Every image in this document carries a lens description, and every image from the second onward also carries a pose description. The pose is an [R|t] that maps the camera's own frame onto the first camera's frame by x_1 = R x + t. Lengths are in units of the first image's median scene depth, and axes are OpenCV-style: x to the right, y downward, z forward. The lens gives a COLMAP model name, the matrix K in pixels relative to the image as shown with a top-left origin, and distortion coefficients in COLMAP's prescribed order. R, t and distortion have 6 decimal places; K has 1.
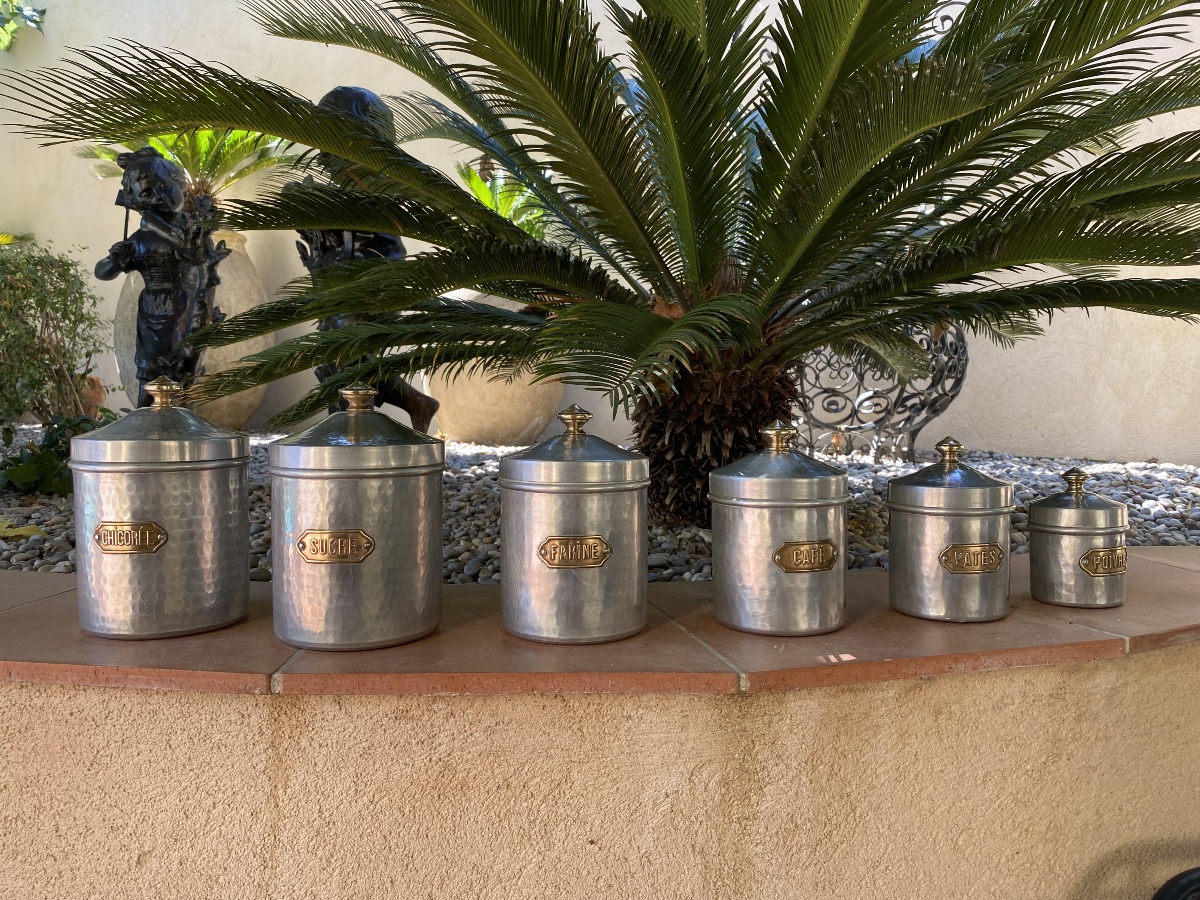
lens RADIAL K [[924.9, 0, 582.7], [0, 924.9, 446.3], [0, 0, 1]] dist [-0.012290, 0.008628]
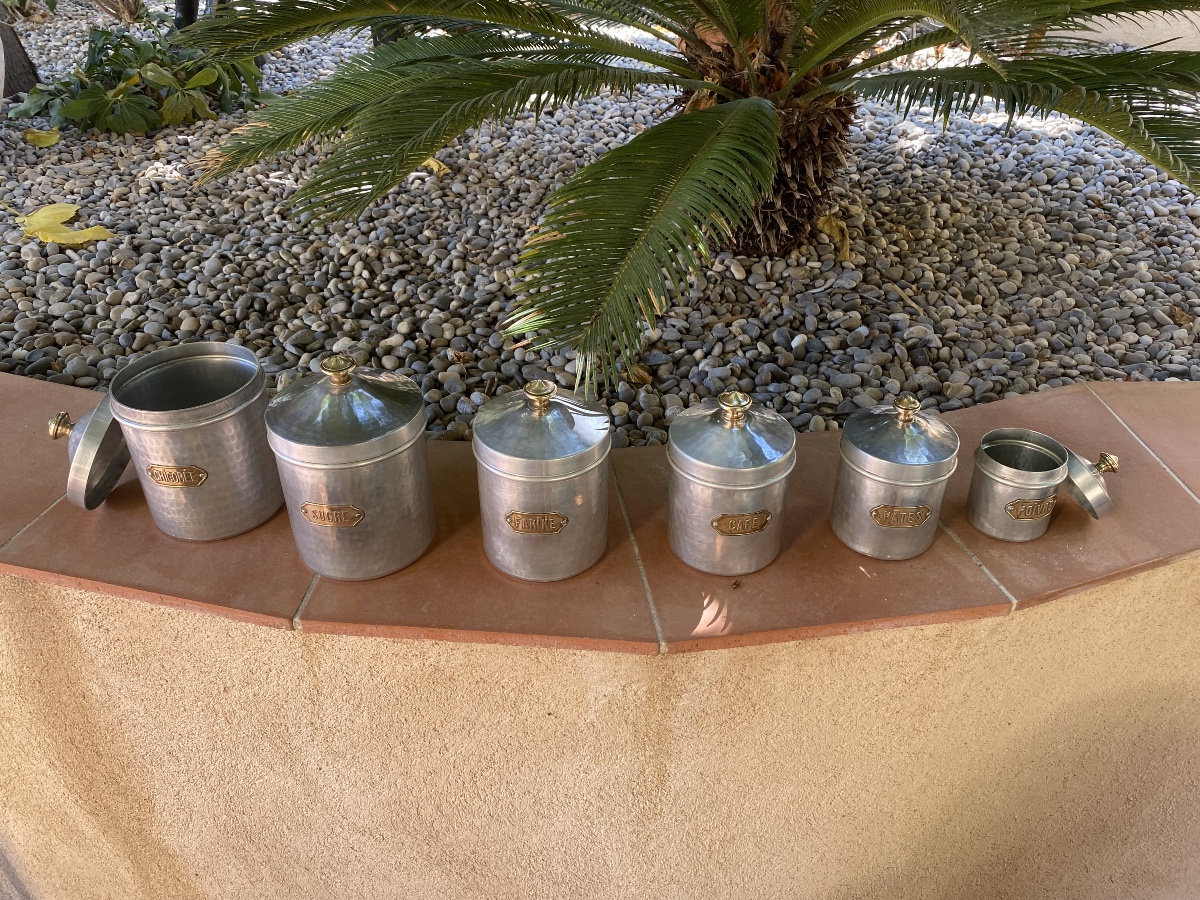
lens RADIAL K [[924.9, 0, 595.2], [0, 924.9, 450.0], [0, 0, 1]] dist [-0.012290, 0.008628]
pose [[0.995498, 0.055562, -0.076787, 0.137000], [-0.008431, 0.858851, 0.512156, -0.508239], [0.094405, -0.509203, 0.855453, 0.054960]]
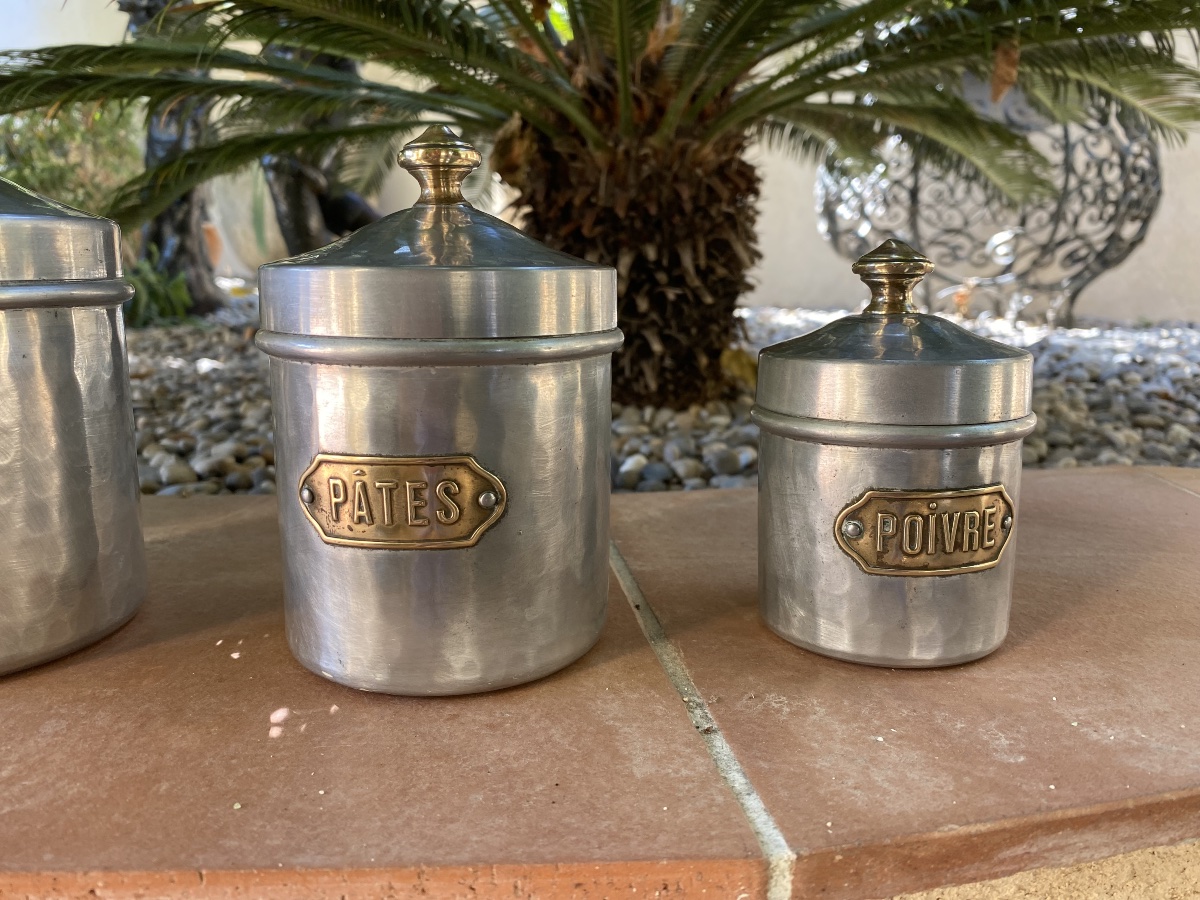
lens RADIAL K [[924.9, 0, 593.4], [0, 924.9, 456.7], [0, 0, 1]] dist [-0.012290, 0.008628]
pose [[0.978881, 0.053957, -0.197183, 0.548295], [-0.023775, 0.988042, 0.152342, 0.057677], [0.203045, -0.144437, 0.968458, 0.710798]]
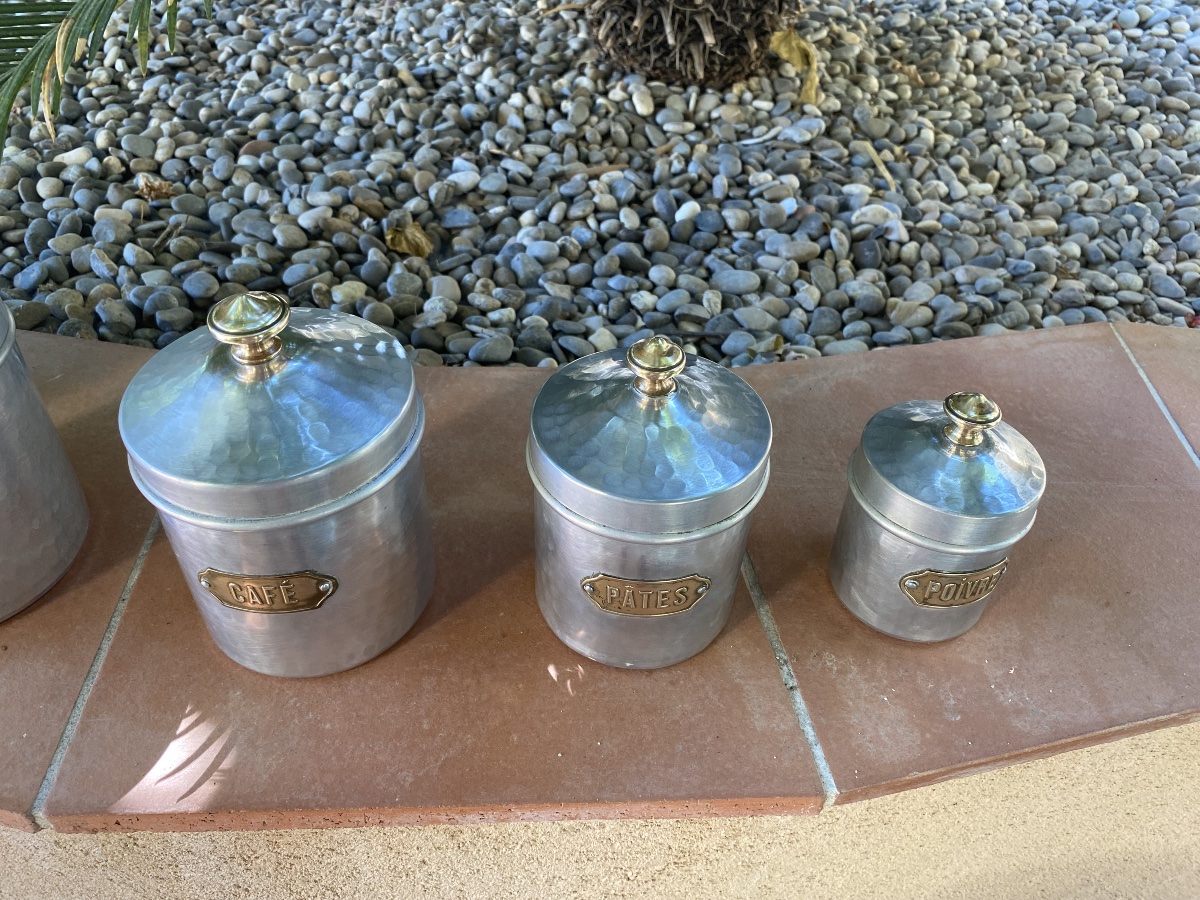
lens RADIAL K [[924.9, 0, 595.4], [0, 924.9, 447.8], [0, 0, 1]] dist [-0.012290, 0.008628]
pose [[0.979395, 0.166852, -0.113776, 0.452672], [-0.060212, 0.779015, 0.624108, -0.260822], [0.192767, -0.604398, 0.773010, 0.636932]]
